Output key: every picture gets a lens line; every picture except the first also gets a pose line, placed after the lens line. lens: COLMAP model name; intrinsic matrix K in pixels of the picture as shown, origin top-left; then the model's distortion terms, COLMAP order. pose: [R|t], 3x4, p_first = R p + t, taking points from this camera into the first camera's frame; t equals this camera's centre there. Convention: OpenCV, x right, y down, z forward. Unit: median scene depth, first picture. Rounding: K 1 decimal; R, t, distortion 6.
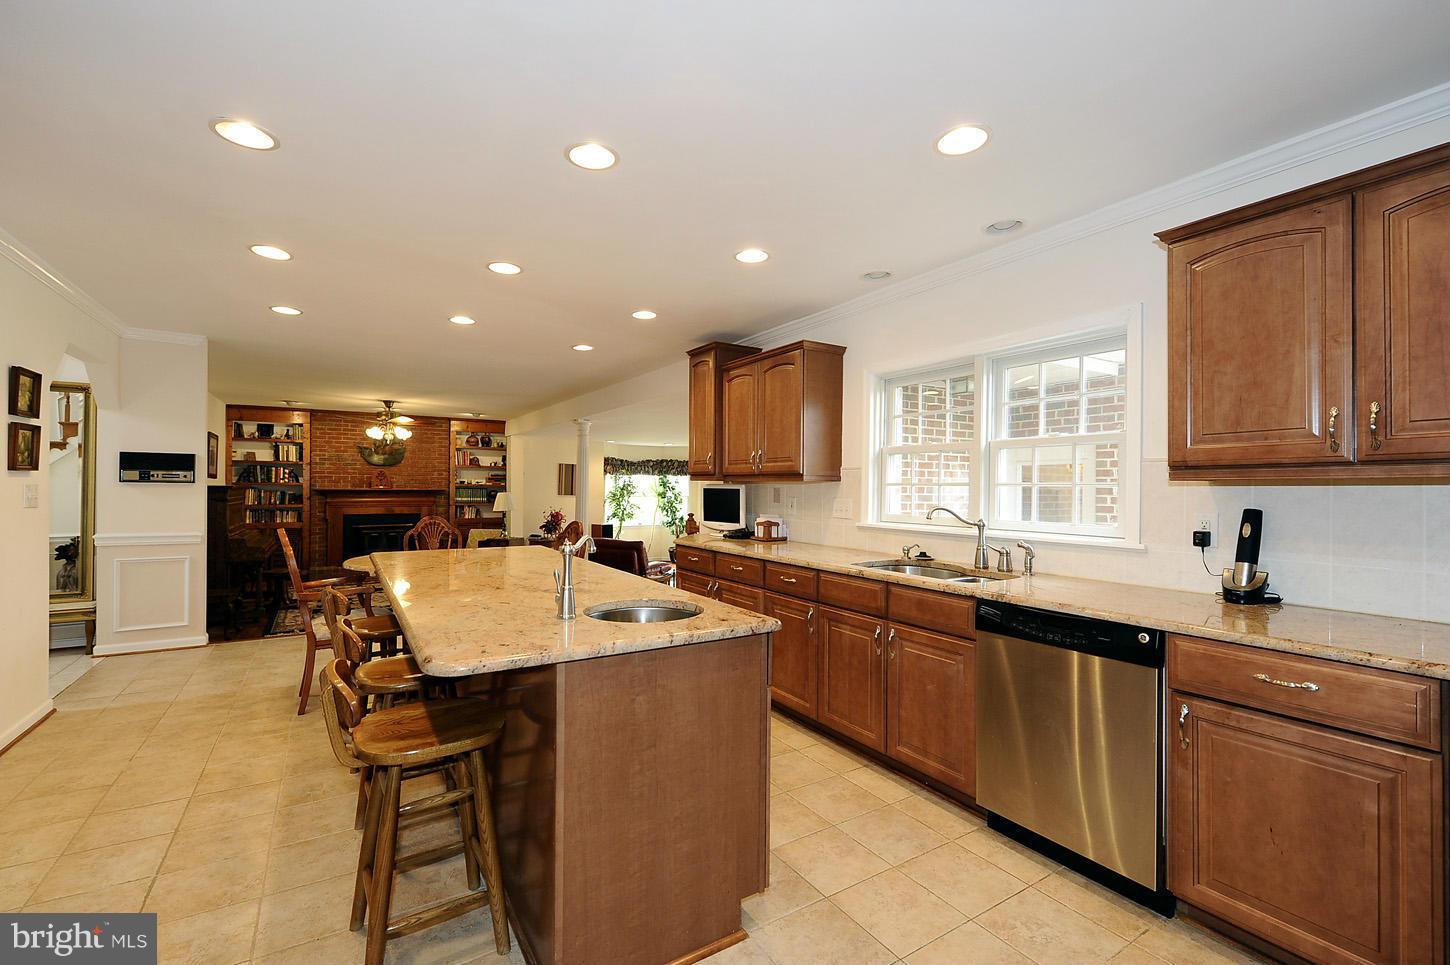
lens RADIAL K [[627.0, 0, 727.5], [0, 627.0, 485.0], [0, 0, 1]] dist [-0.002671, -0.000311]
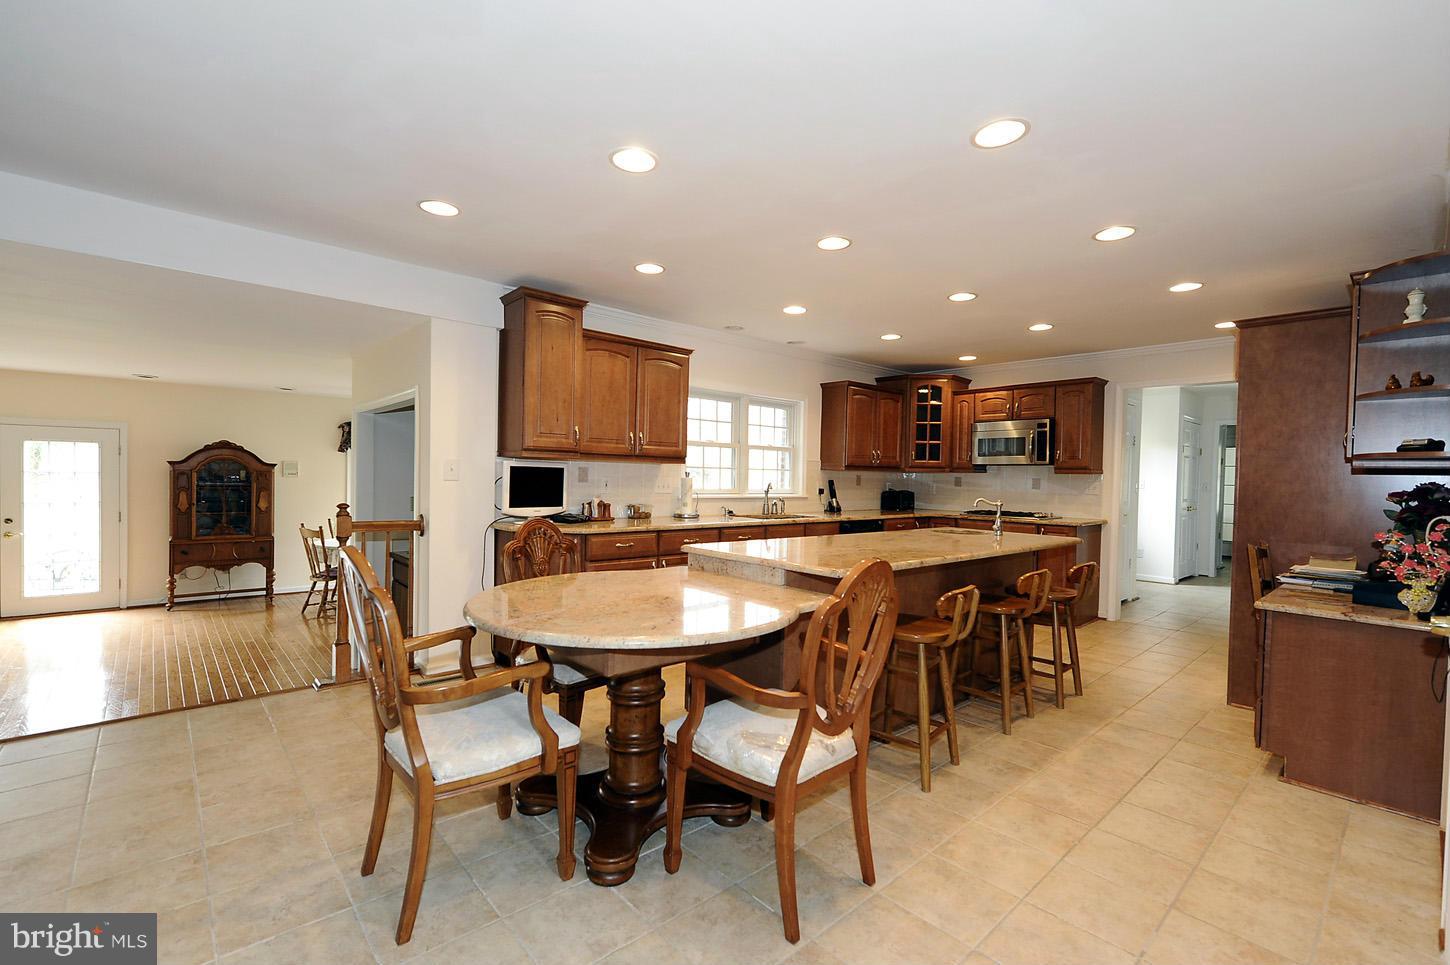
lens RADIAL K [[627.0, 0, 723.8], [0, 627.0, 482.1], [0, 0, 1]] dist [-0.002671, -0.000311]
pose [[-0.167458, -0.021787, 0.985638, -1.147200], [-0.024551, 0.999538, 0.017923, 0.007039], [-0.985573, -0.021197, -0.167916, 1.177381]]
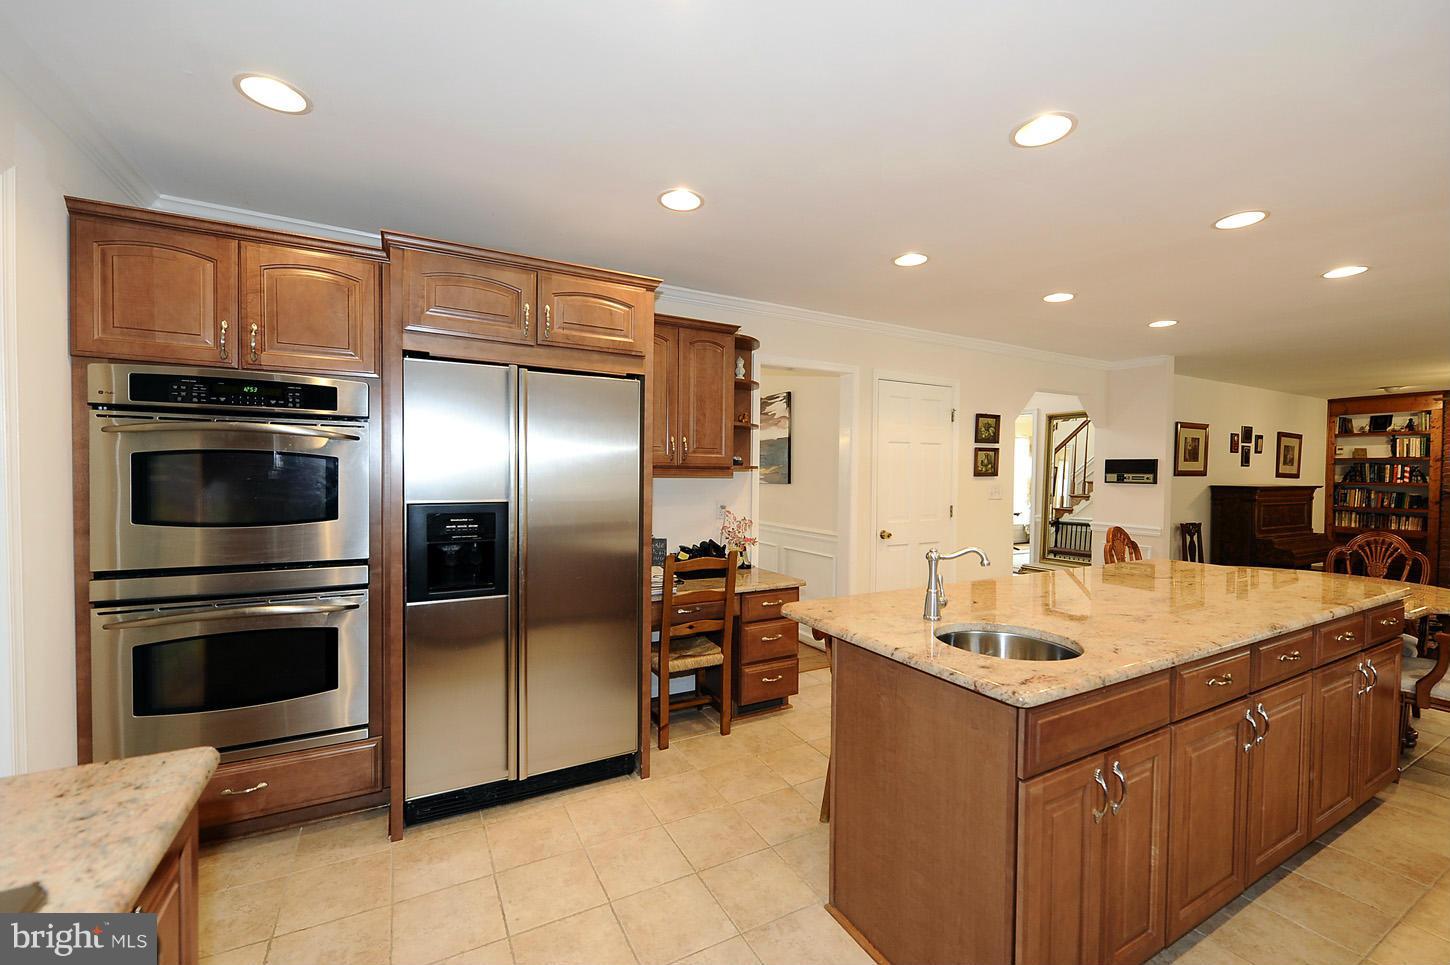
lens RADIAL K [[589.7, 0, 717.8], [0, 589.7, 489.6], [0, 0, 1]] dist [-0.000510, -0.000194]
pose [[-0.071599, 0.021447, -0.997203, 0.150202], [-0.006354, 0.999739, 0.021958, -0.005901], [0.997413, 0.007909, -0.071444, 0.135583]]
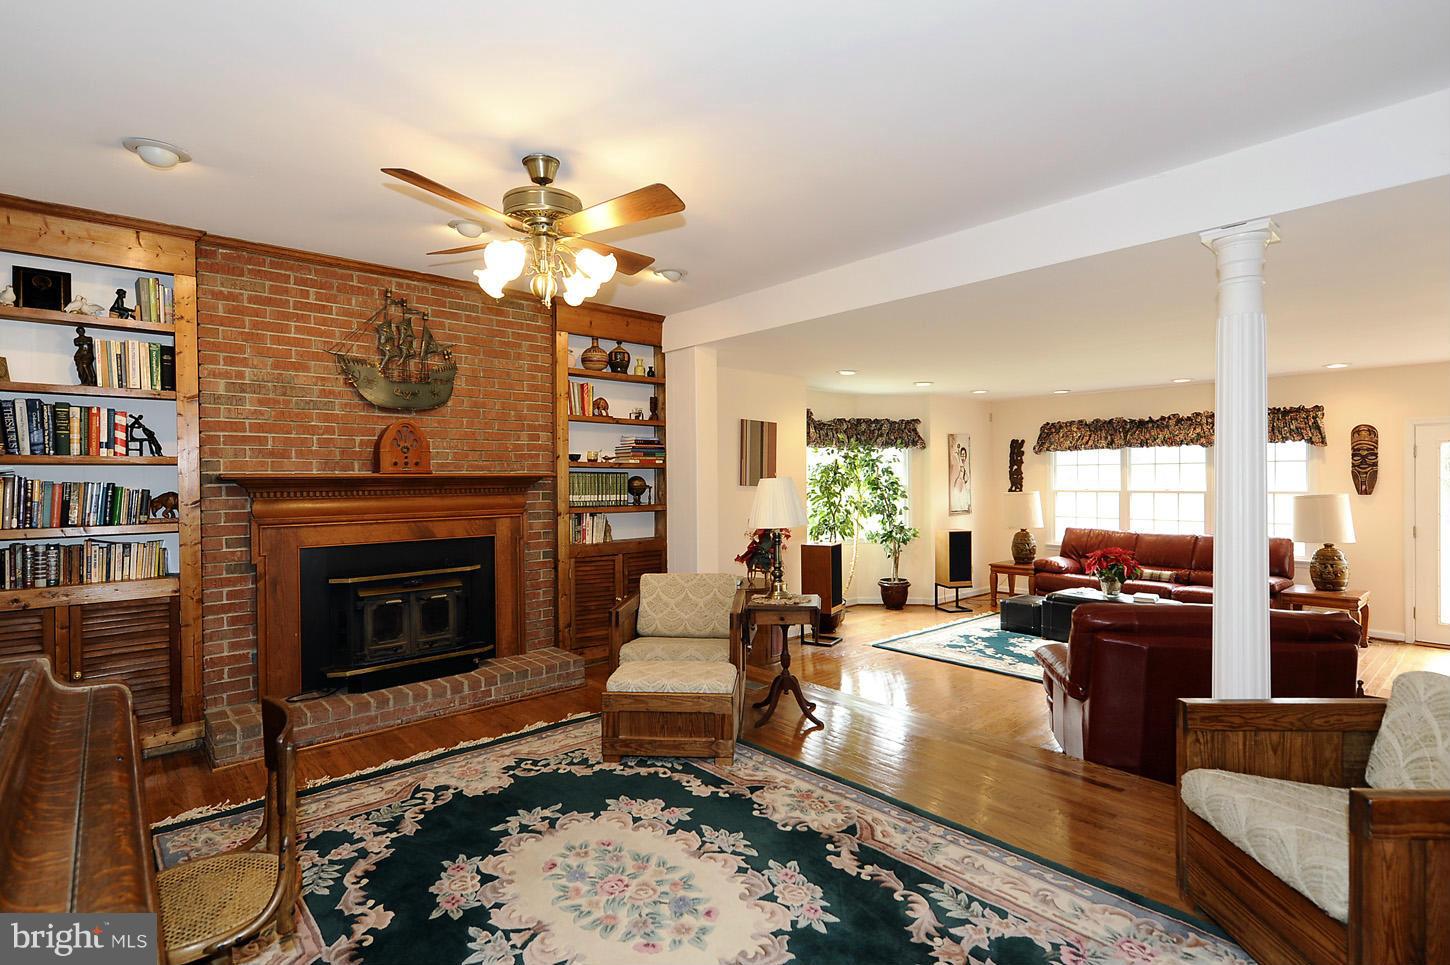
lens RADIAL K [[704.3, 0, 720.0], [0, 704.3, 485.2], [0, 0, 1]] dist [0.003255, -0.000658]
pose [[0.988225, -0.016996, 0.152061, -0.458355], [0.015345, 0.999810, 0.012021, 0.011464], [-0.152237, -0.009546, 0.988298, 0.598999]]
